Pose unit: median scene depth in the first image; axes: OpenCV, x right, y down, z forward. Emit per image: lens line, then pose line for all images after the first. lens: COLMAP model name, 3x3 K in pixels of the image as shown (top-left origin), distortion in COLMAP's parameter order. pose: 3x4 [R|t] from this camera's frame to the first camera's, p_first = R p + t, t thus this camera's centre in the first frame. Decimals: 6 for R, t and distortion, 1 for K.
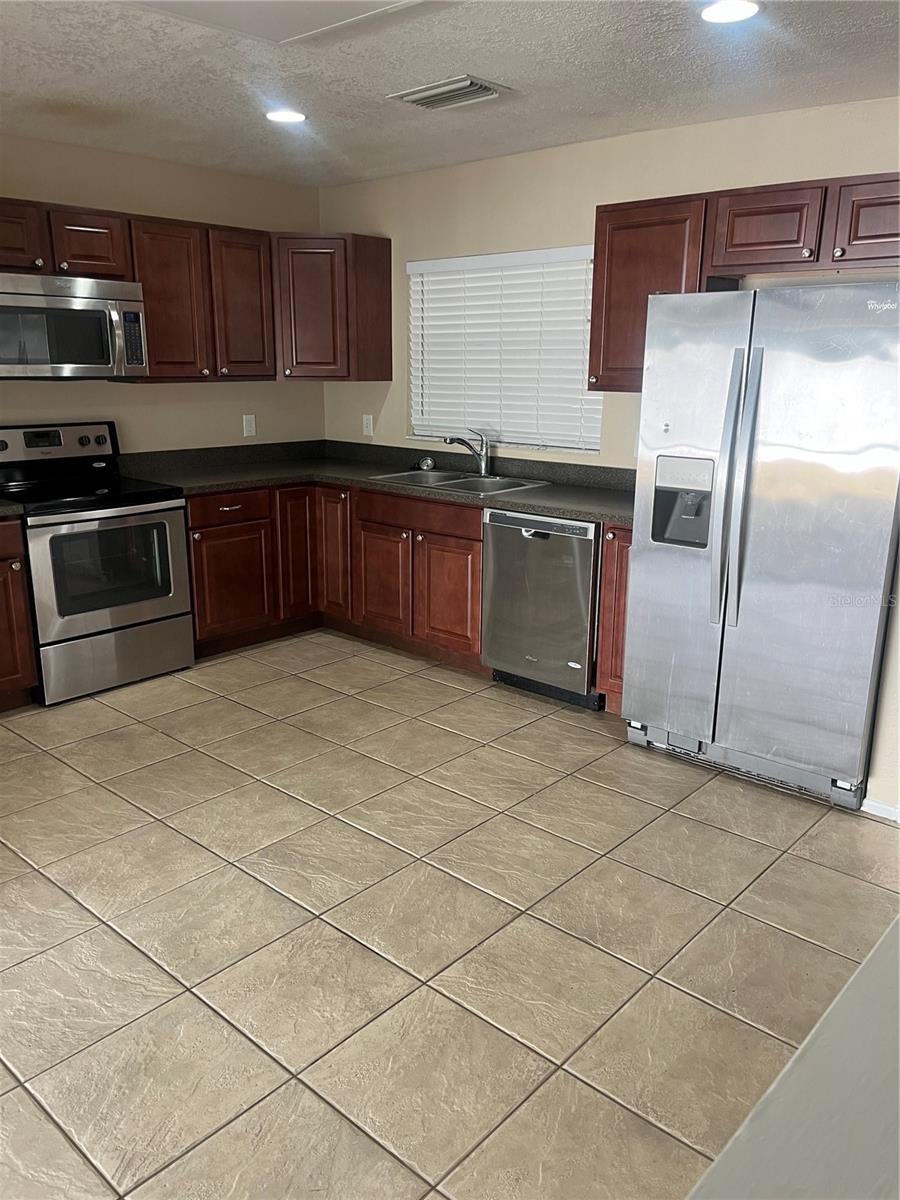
lens RADIAL K [[915.2, 0, 450.0], [0, 915.2, 600.0], [0, 0, 1]] dist [0.062629, -0.048194]
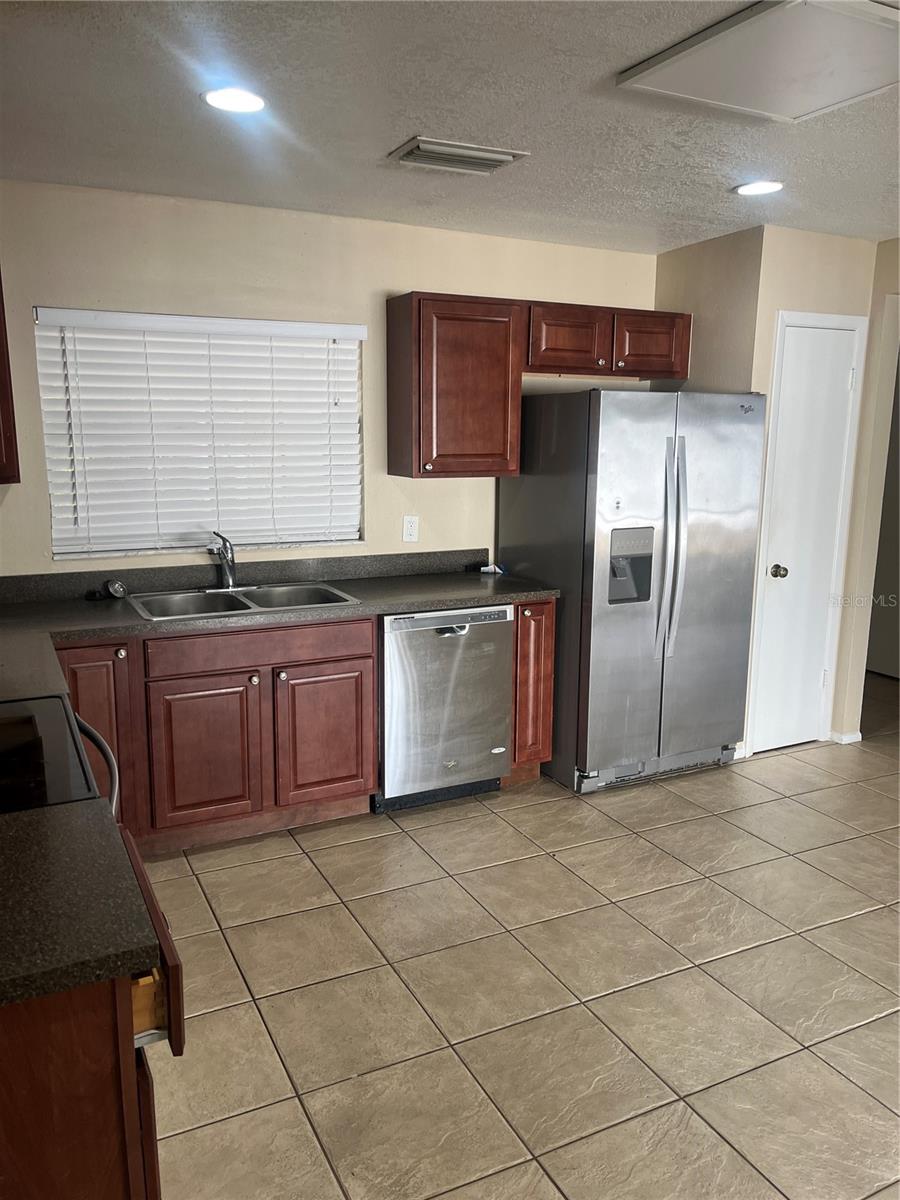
lens RADIAL K [[915.2, 0, 450.0], [0, 915.2, 600.0], [0, 0, 1]] dist [0.062629, -0.048194]
pose [[0.372354, -0.178201, 0.910822, -0.814683], [0.236261, 0.967262, 0.092658, -0.204668], [-0.897515, 0.180690, 0.402265, 0.672667]]
